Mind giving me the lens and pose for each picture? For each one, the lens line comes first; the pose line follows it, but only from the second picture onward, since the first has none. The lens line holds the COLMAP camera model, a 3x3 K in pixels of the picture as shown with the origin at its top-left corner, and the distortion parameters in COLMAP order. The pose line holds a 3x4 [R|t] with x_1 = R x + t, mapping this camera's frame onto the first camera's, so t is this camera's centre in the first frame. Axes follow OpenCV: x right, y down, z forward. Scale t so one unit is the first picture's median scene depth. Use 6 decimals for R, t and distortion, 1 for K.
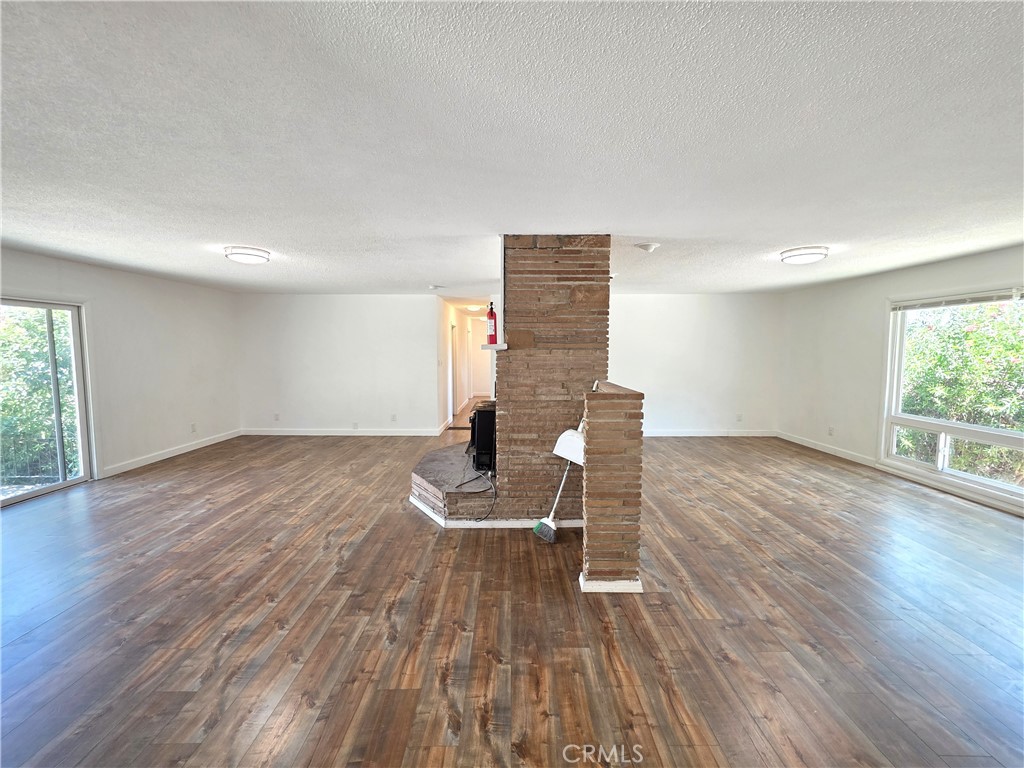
lens RADIAL K [[411.2, 0, 512.6], [0, 411.2, 382.0], [0, 0, 1]] dist [0.001666, 0.000782]
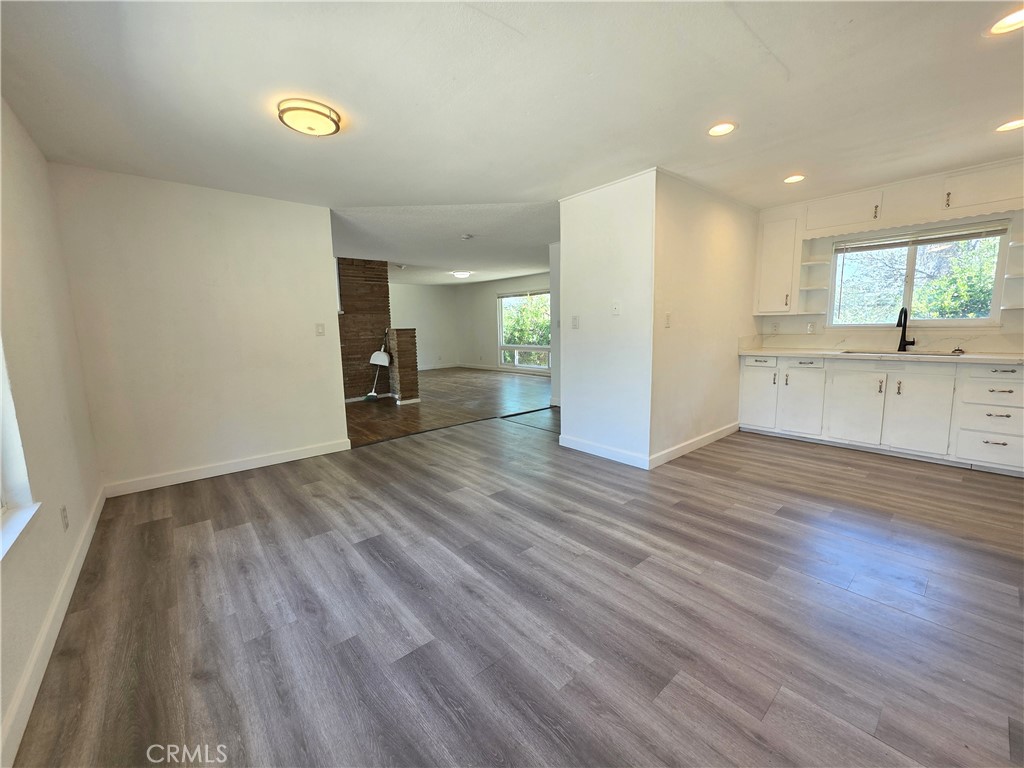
lens RADIAL K [[411.2, 0, 509.3], [0, 411.2, 379.9], [0, 0, 1]] dist [0.001666, 0.000782]
pose [[0.764631, -0.101855, 0.636369, -0.715599], [0.070074, 0.994717, 0.075013, 0.151003], [-0.640648, -0.012765, 0.767729, -1.099639]]
